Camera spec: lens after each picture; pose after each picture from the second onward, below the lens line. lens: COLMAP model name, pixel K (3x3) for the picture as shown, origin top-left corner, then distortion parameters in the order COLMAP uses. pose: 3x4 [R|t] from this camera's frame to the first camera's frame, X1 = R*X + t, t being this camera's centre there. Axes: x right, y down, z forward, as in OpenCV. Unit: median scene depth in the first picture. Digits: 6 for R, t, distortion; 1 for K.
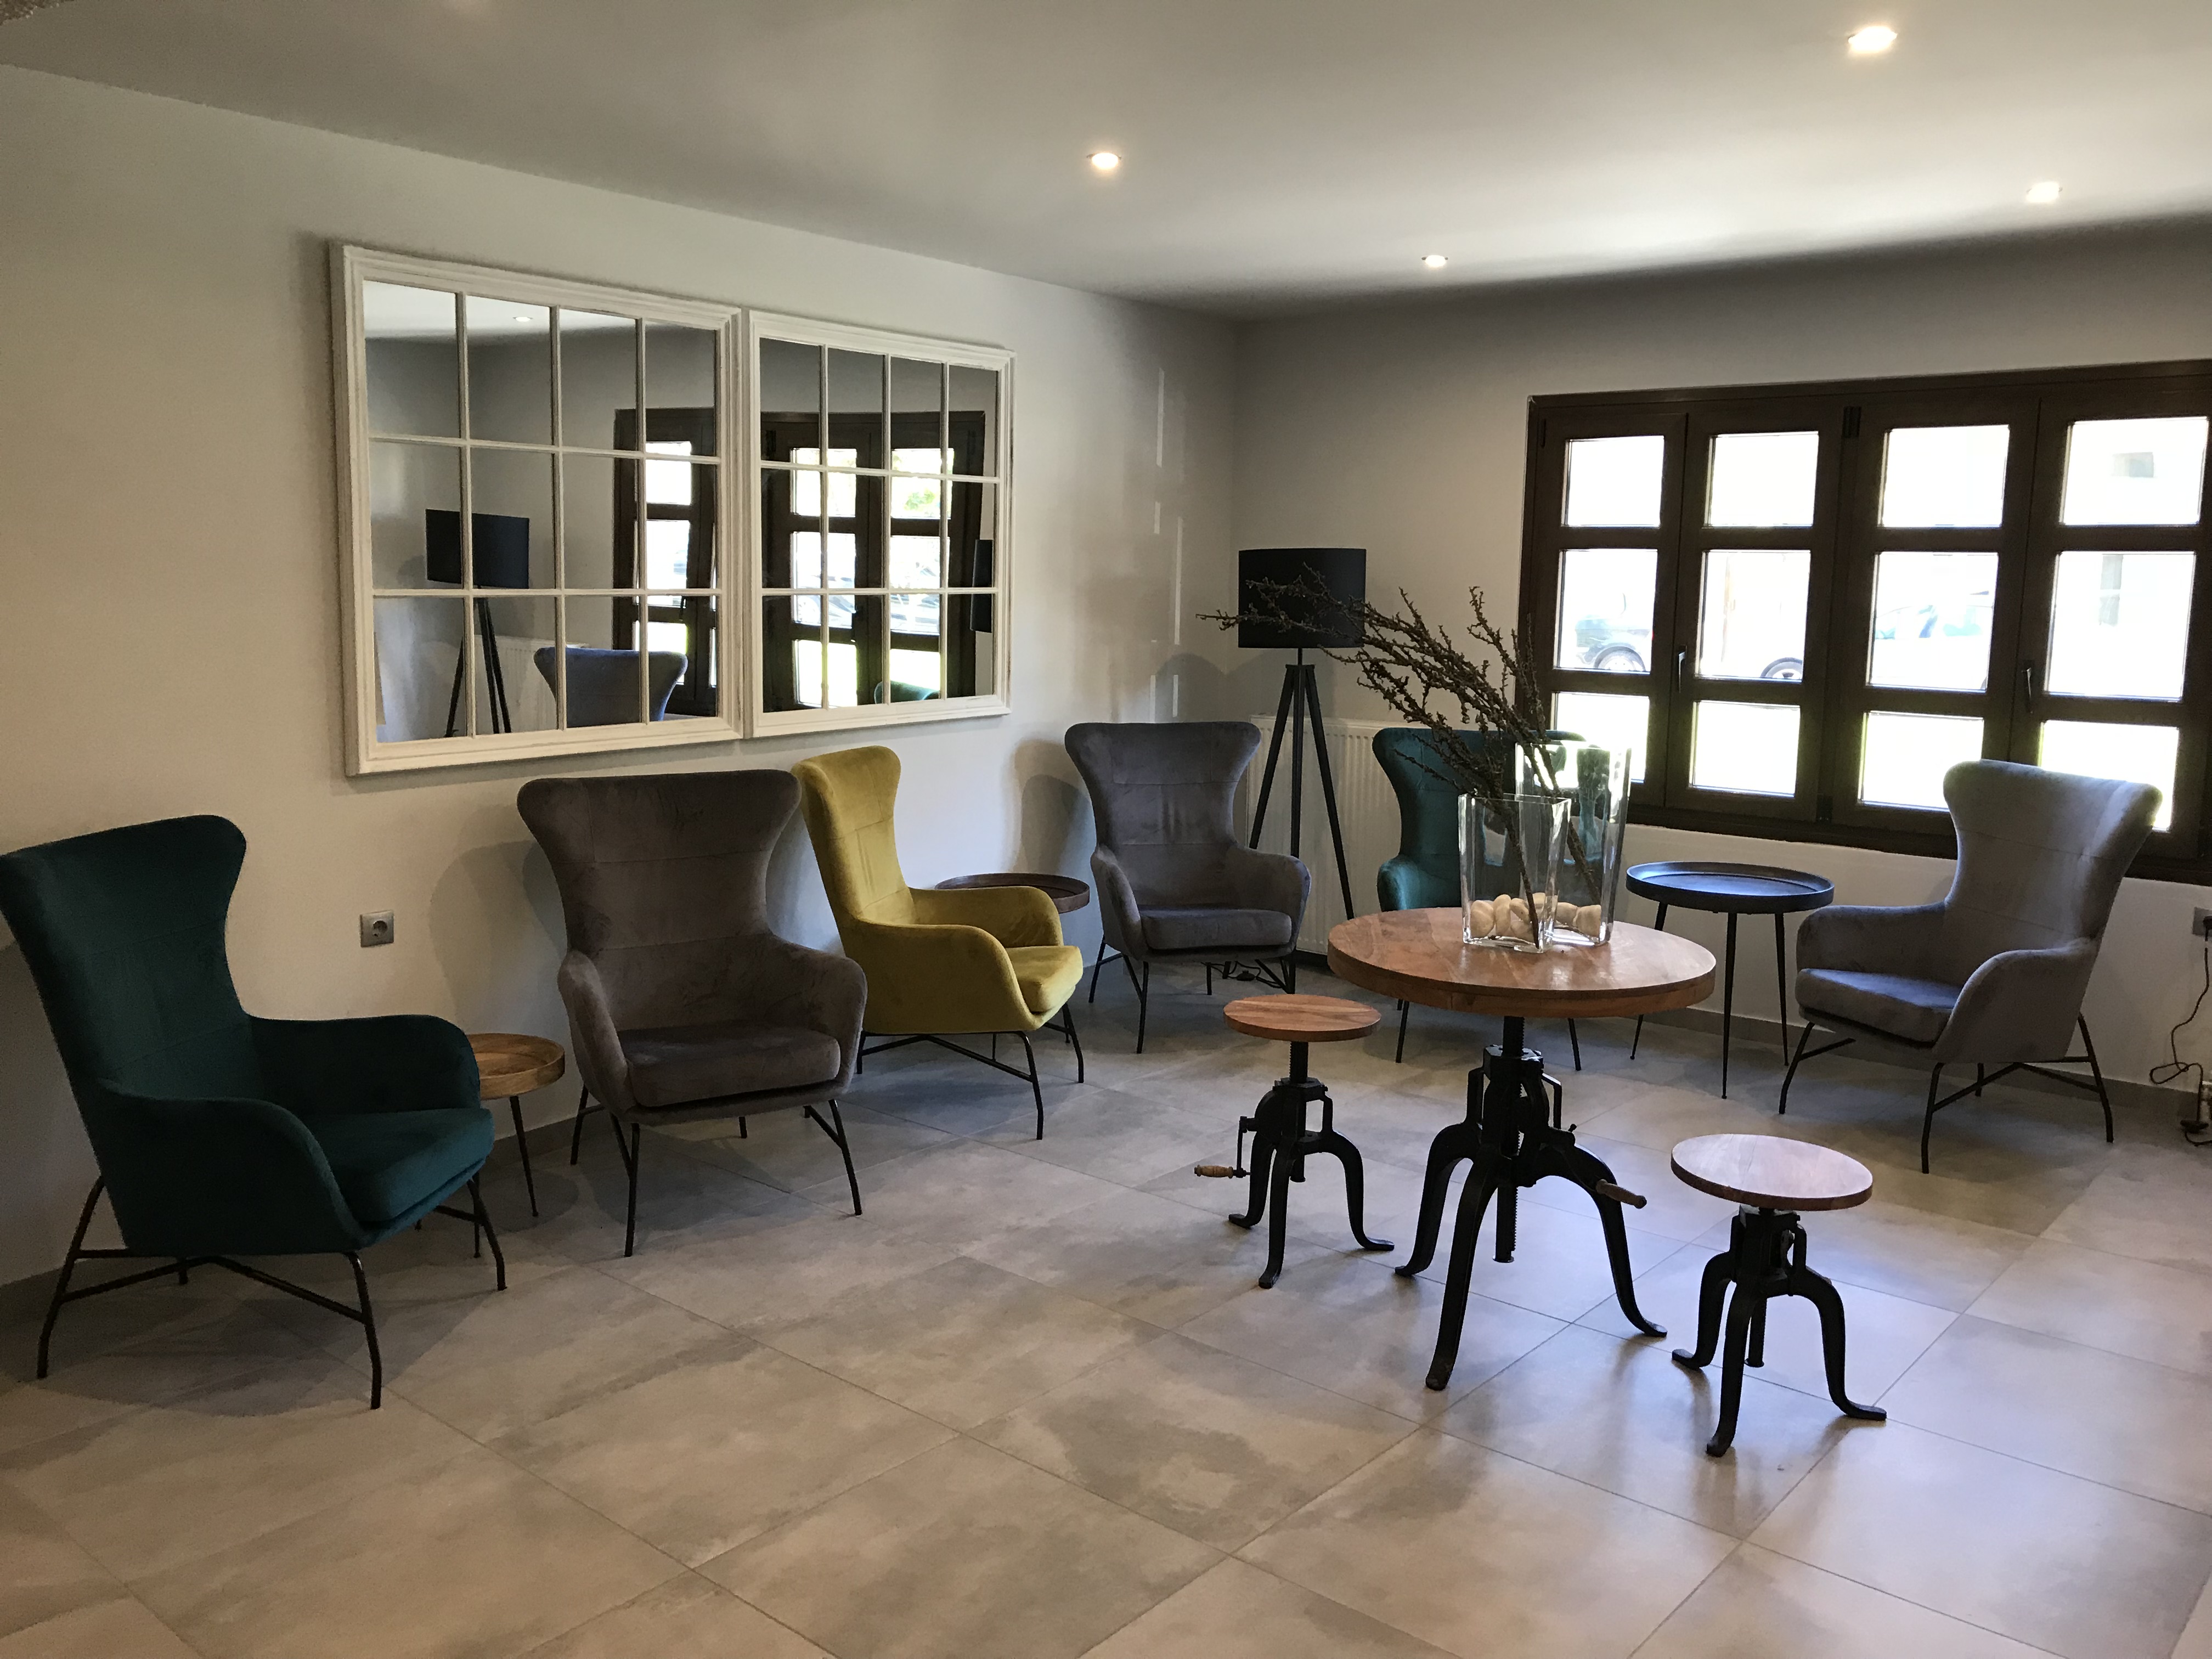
lens RADIAL K [[1823.3, 0, 1106.0], [0, 1823.3, 829.5], [0, 0, 1]] dist [0.080483, -0.097571]
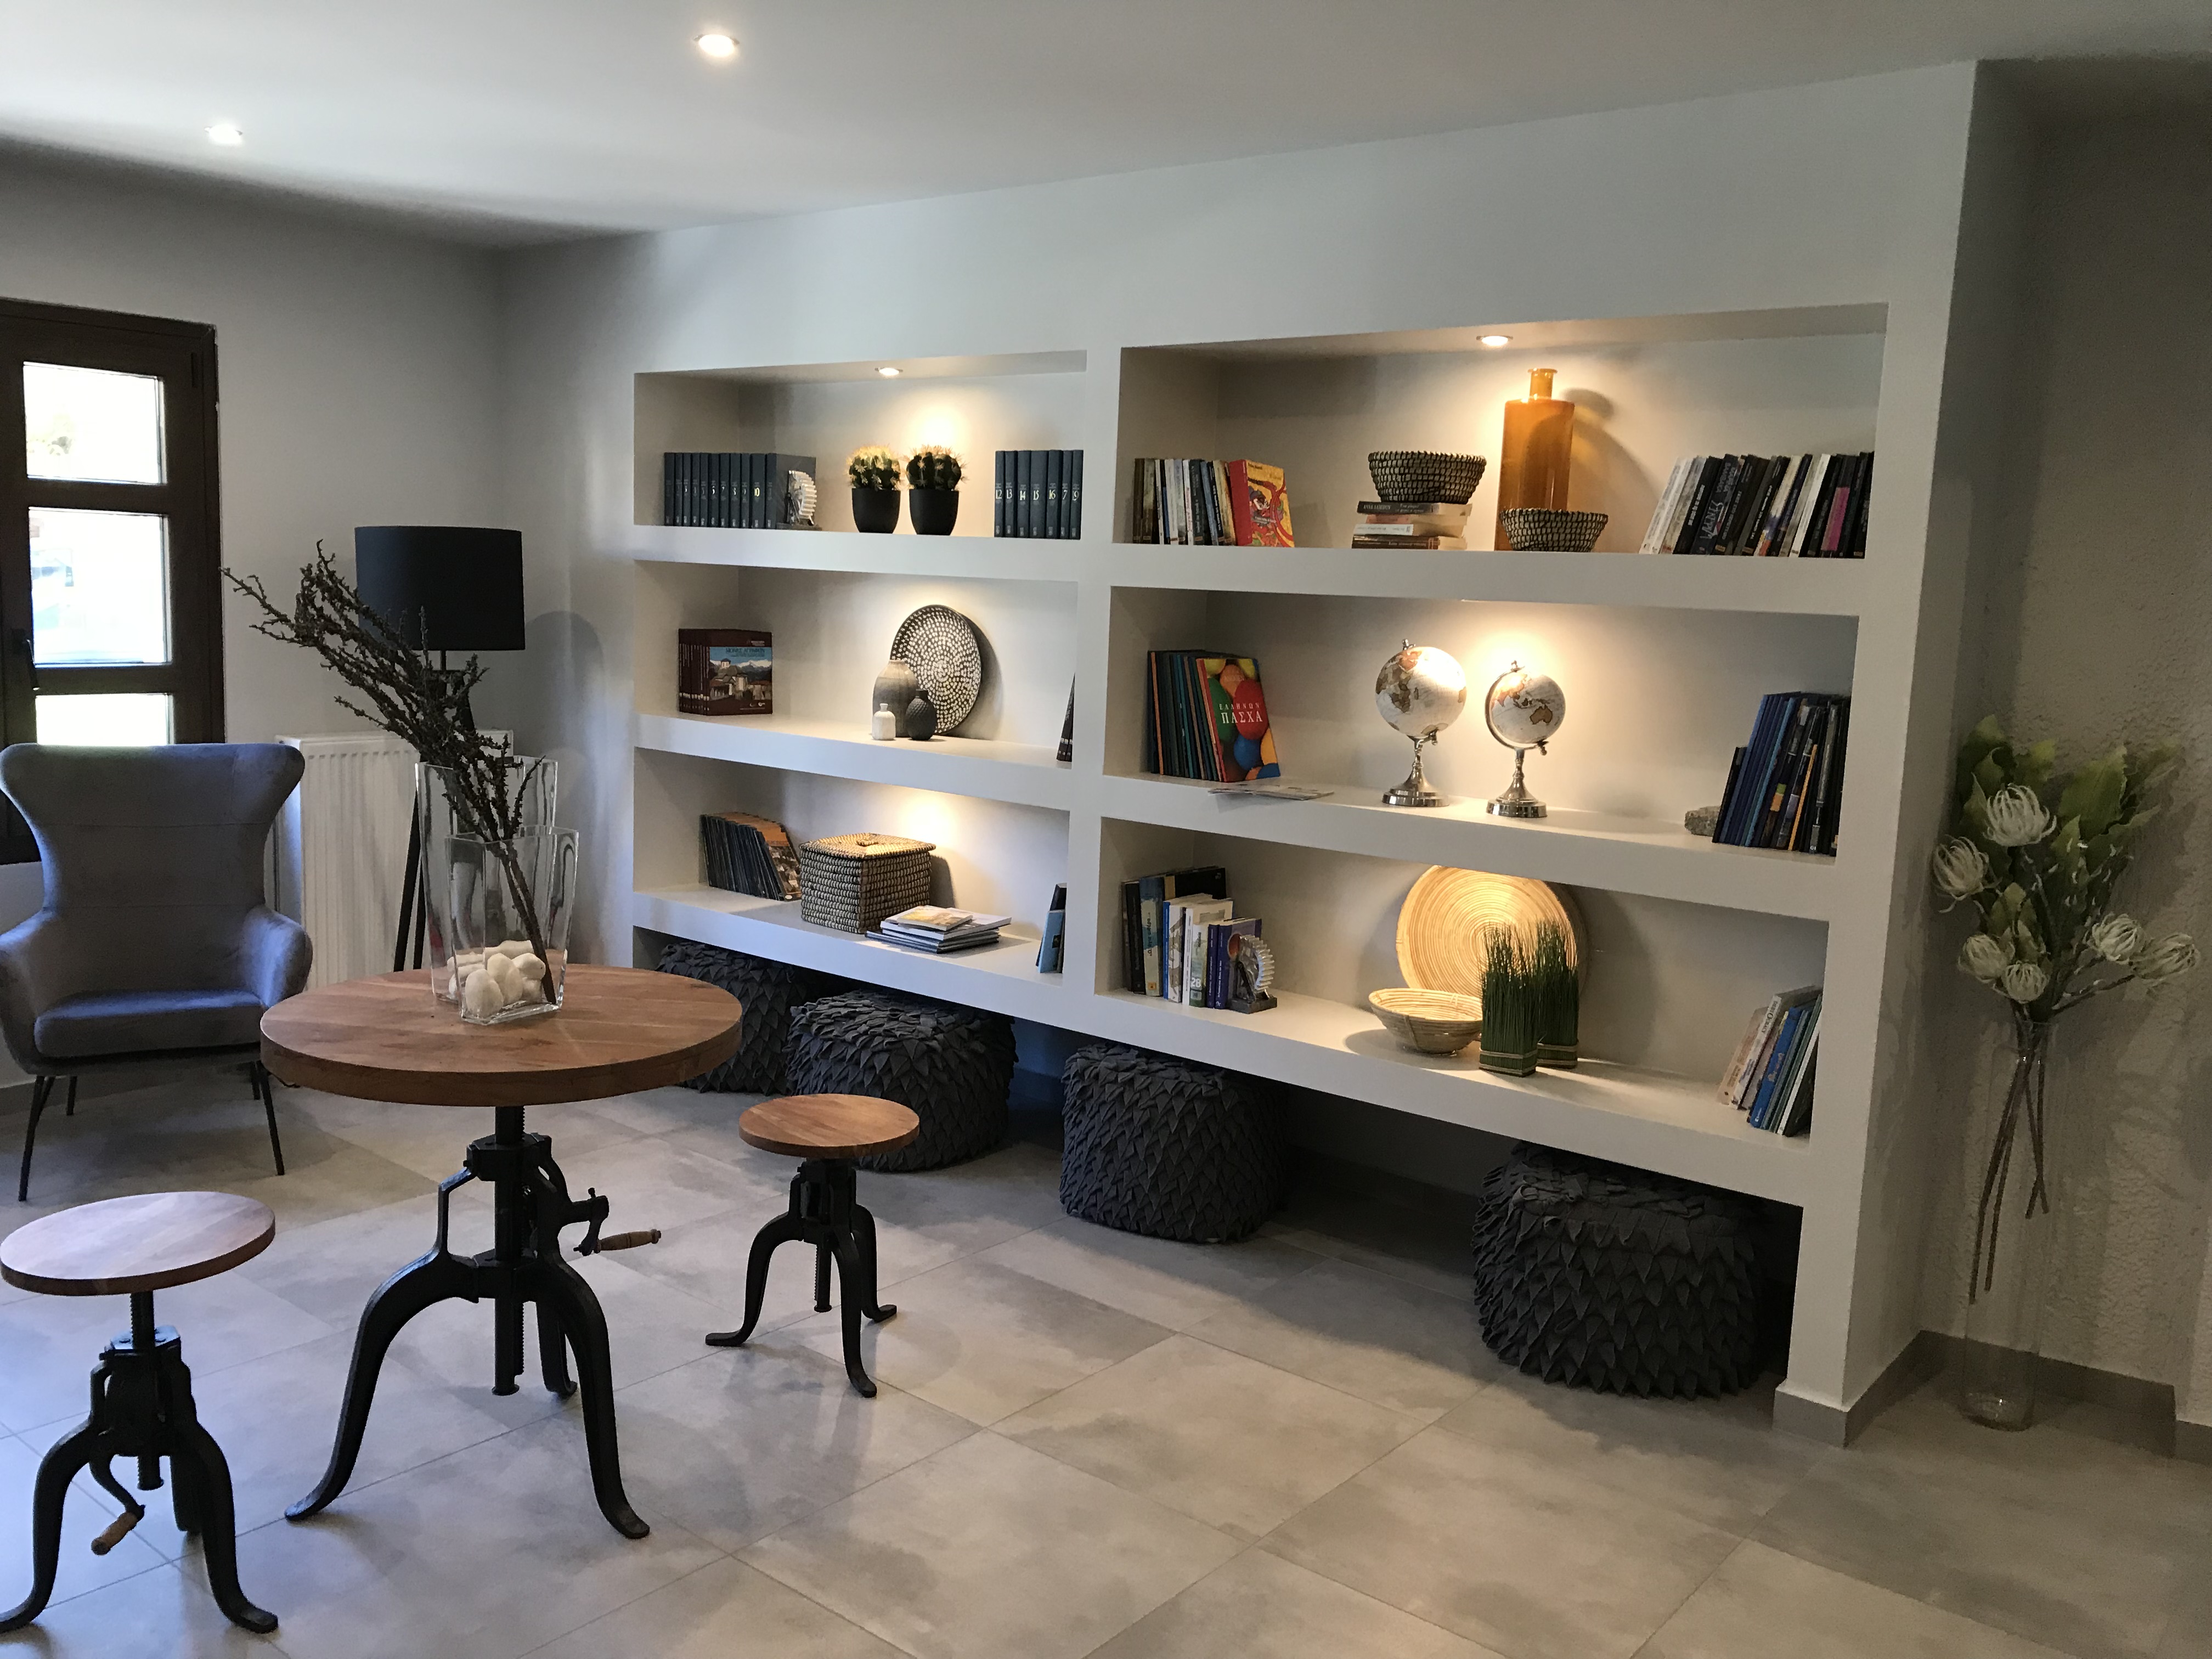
lens RADIAL K [[1823.3, 0, 1106.0], [0, 1823.3, 829.5], [0, 0, 1]] dist [0.080483, -0.097571]
pose [[-0.009011, -0.154428, 0.987963, -0.385545], [0.108166, 0.982055, 0.154491, -0.076349], [-0.994092, 0.108256, 0.007855, 0.473890]]
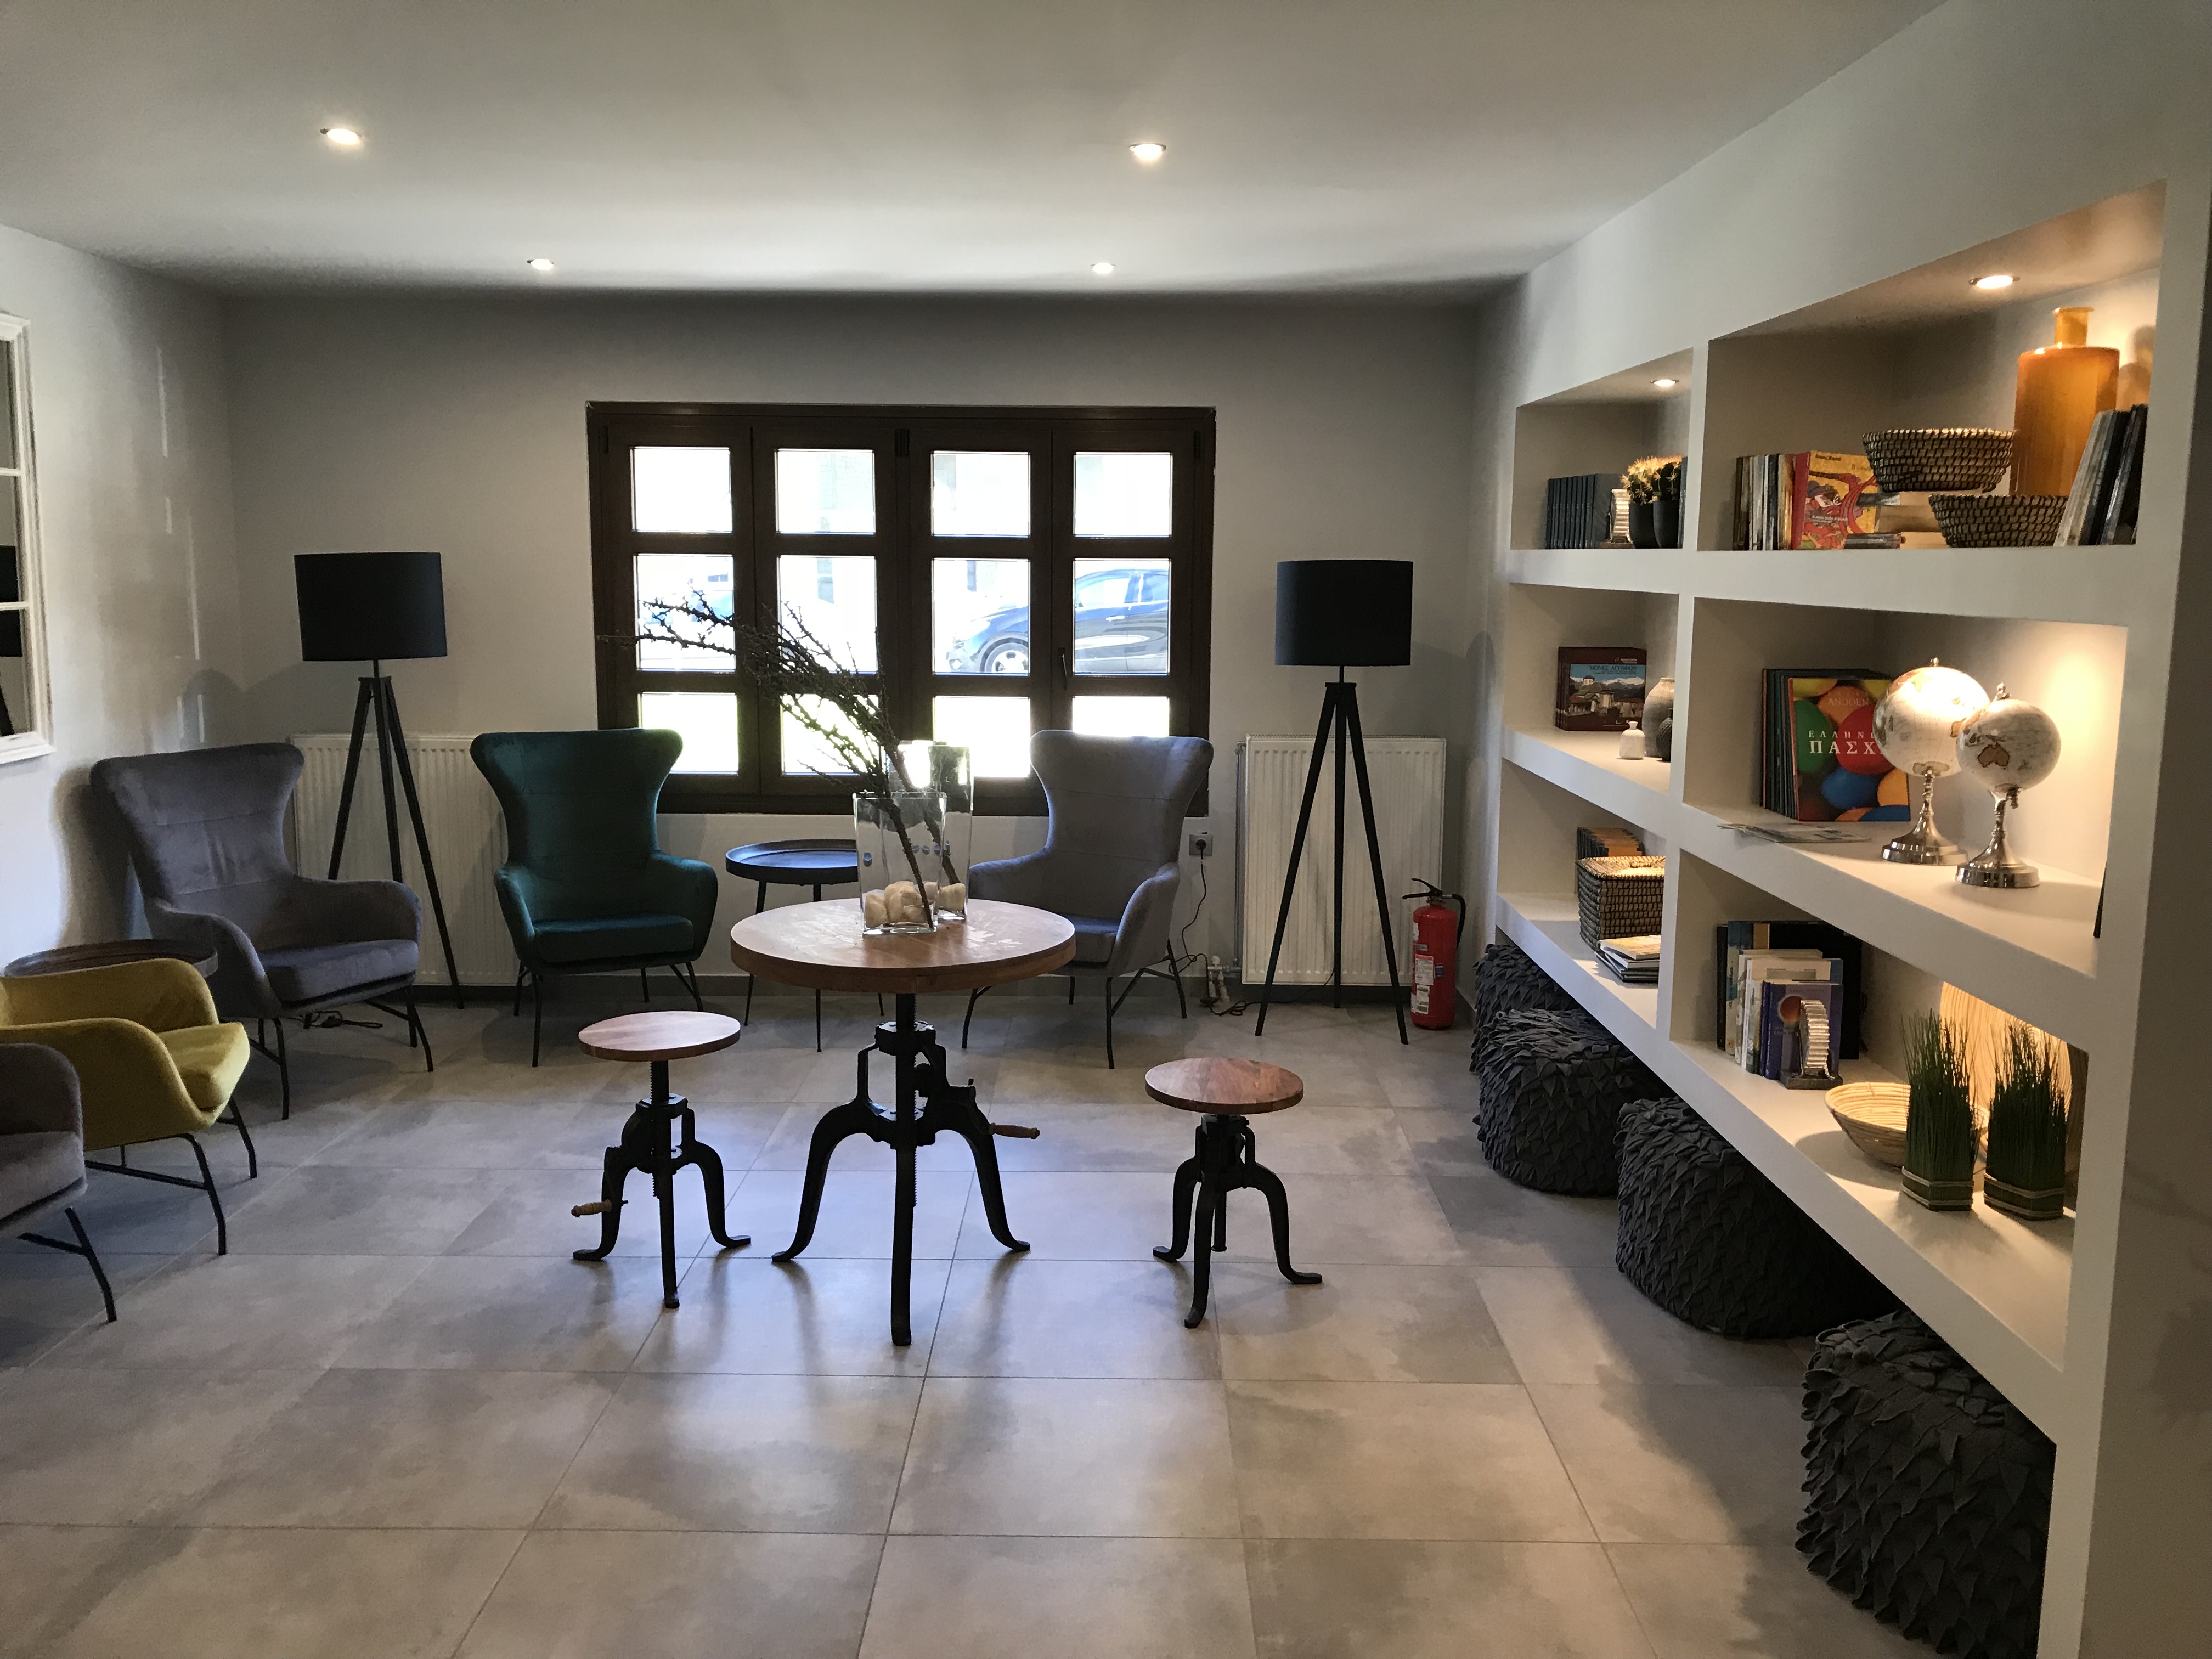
lens RADIAL K [[1823.3, 0, 1106.0], [0, 1823.3, 829.5], [0, 0, 1]] dist [0.080483, -0.097571]
pose [[0.772059, -0.103719, 0.627031, -0.239636], [0.097939, 0.994225, 0.043867, -0.021297], [-0.627960, 0.027542, 0.777758, 0.047821]]
